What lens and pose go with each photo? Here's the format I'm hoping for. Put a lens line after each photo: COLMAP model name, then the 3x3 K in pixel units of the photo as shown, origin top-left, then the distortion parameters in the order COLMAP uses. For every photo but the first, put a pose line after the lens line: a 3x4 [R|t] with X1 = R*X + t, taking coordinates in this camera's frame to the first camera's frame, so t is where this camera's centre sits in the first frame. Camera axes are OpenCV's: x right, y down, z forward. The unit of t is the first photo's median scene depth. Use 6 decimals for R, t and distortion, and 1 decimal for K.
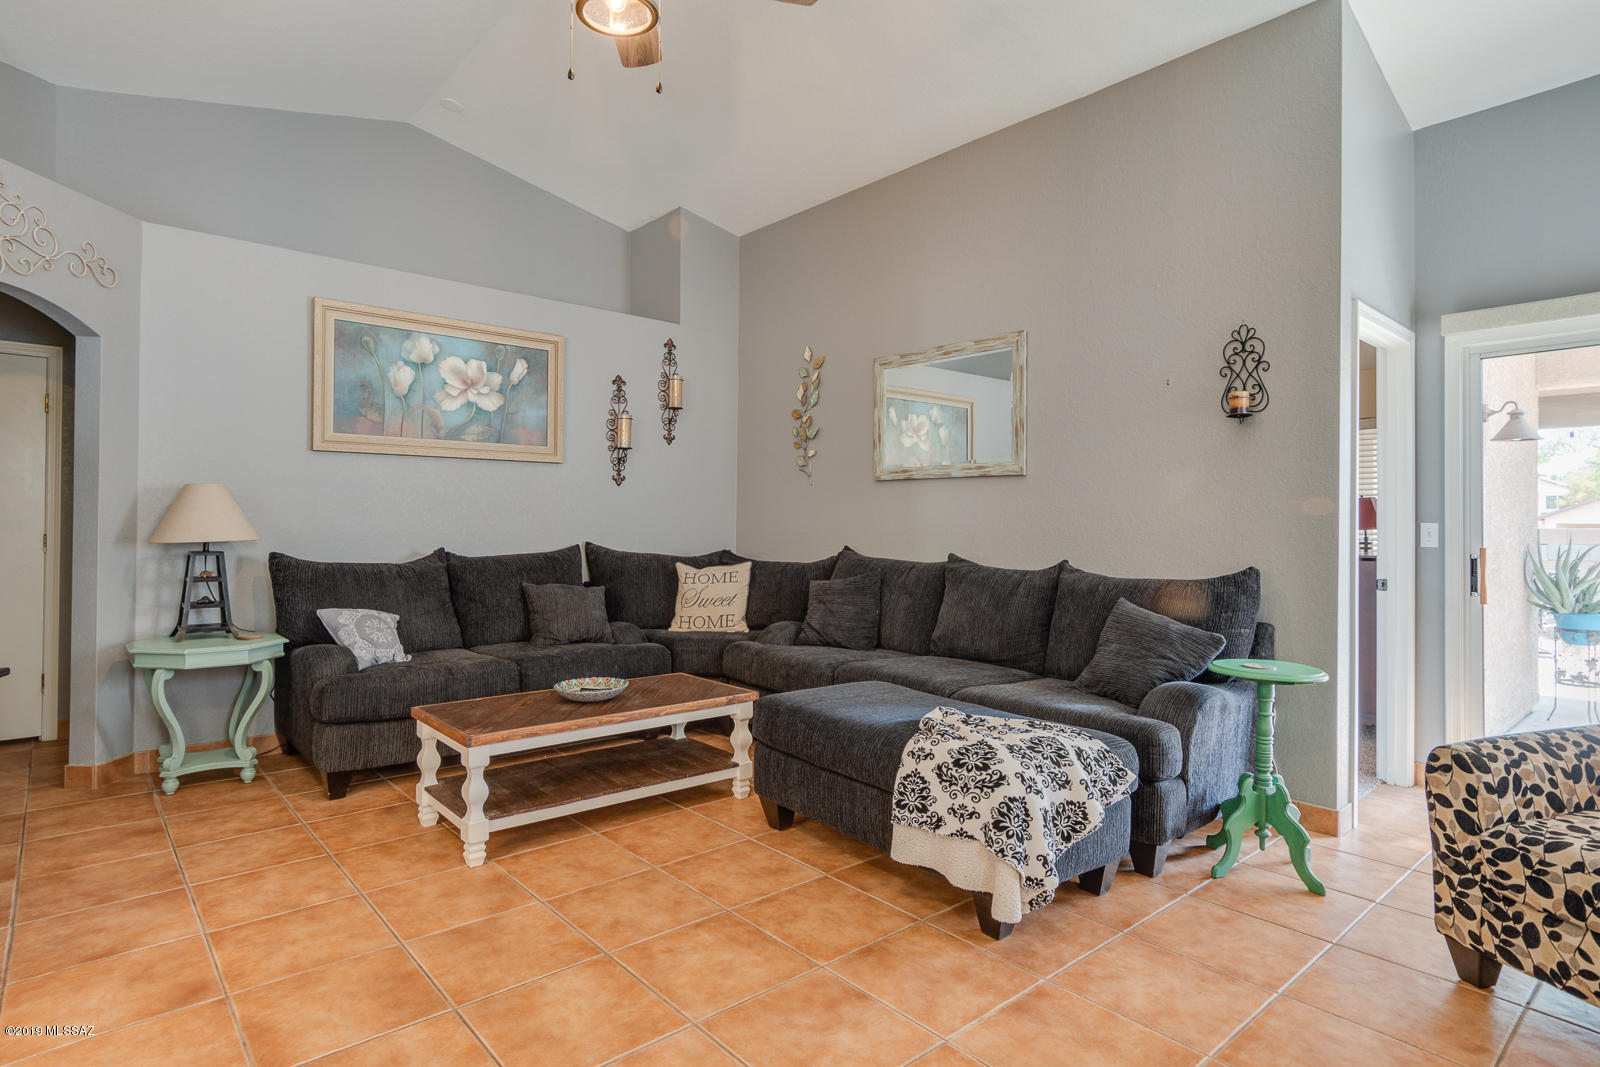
lens RADIAL K [[839.2, 0, 795.2], [0, 839.2, 528.5], [0, 0, 1]] dist [-0.000586, -0.000134]
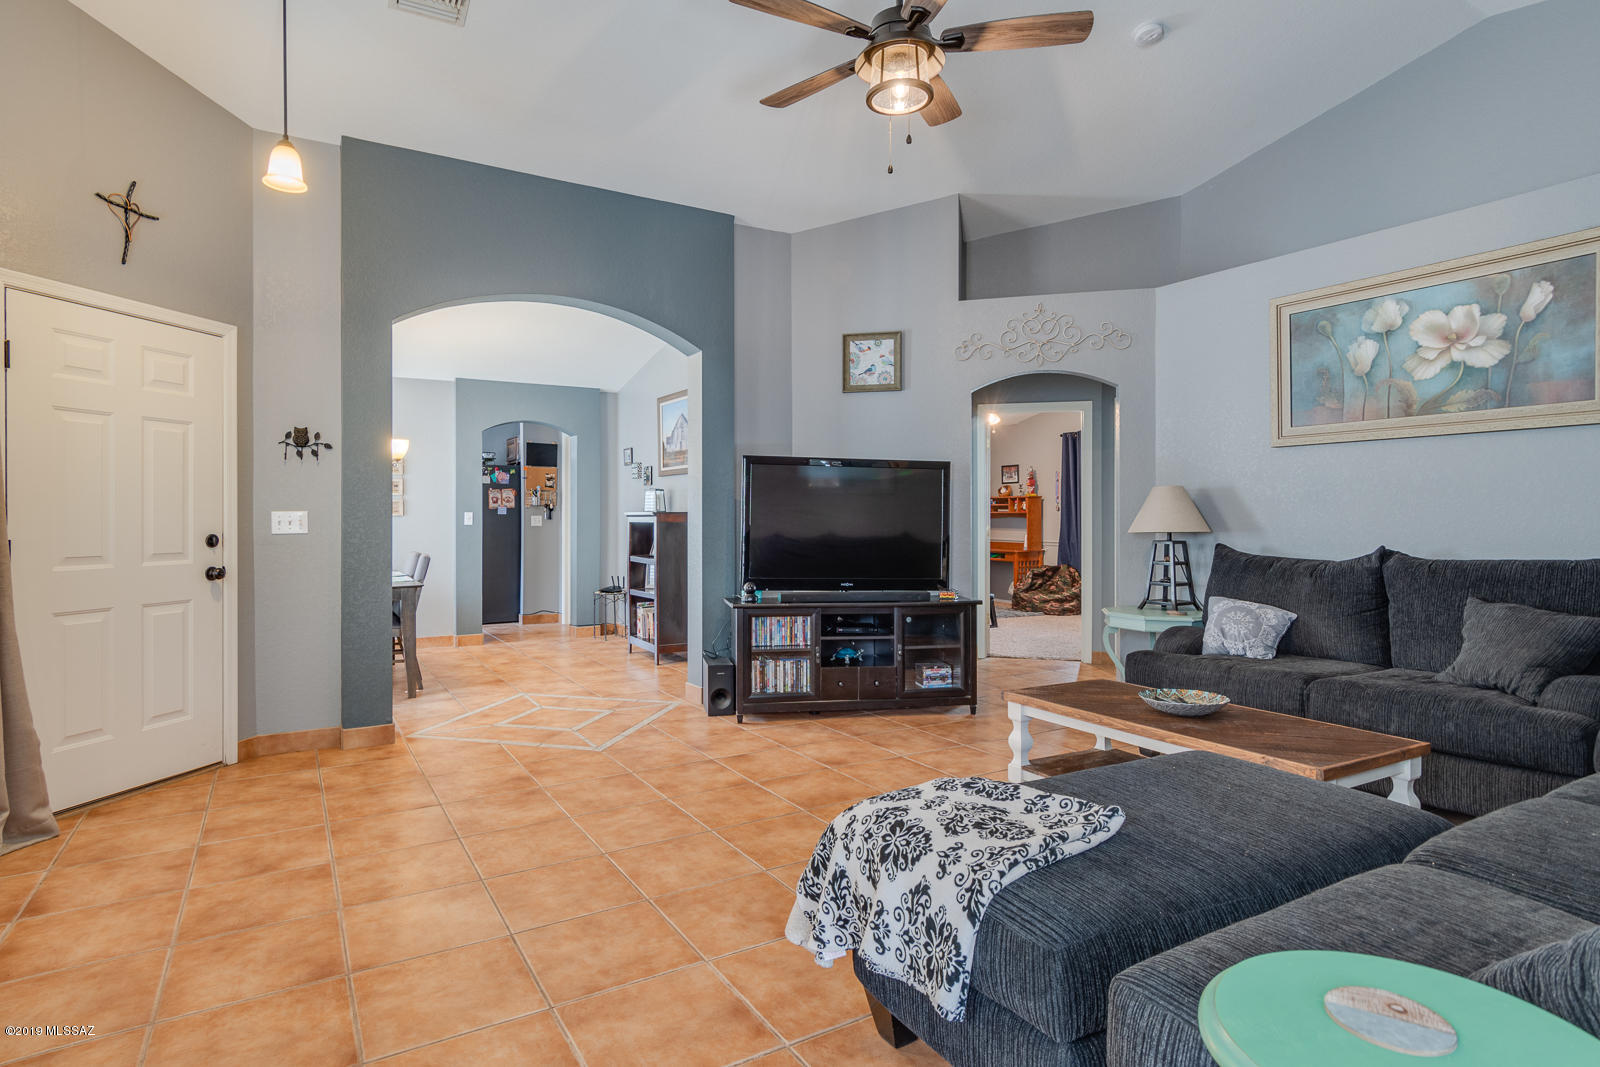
lens RADIAL K [[915.1, 0, 794.9], [0, 915.1, 519.6], [0, 0, 1]] dist [0.038880, 0.000874]
pose [[-0.186603, -0.003958, -0.982427, 0.613515], [-0.009312, 0.999954, -0.002260, 0.003961], [0.982391, 0.008727, -0.186631, 0.591727]]
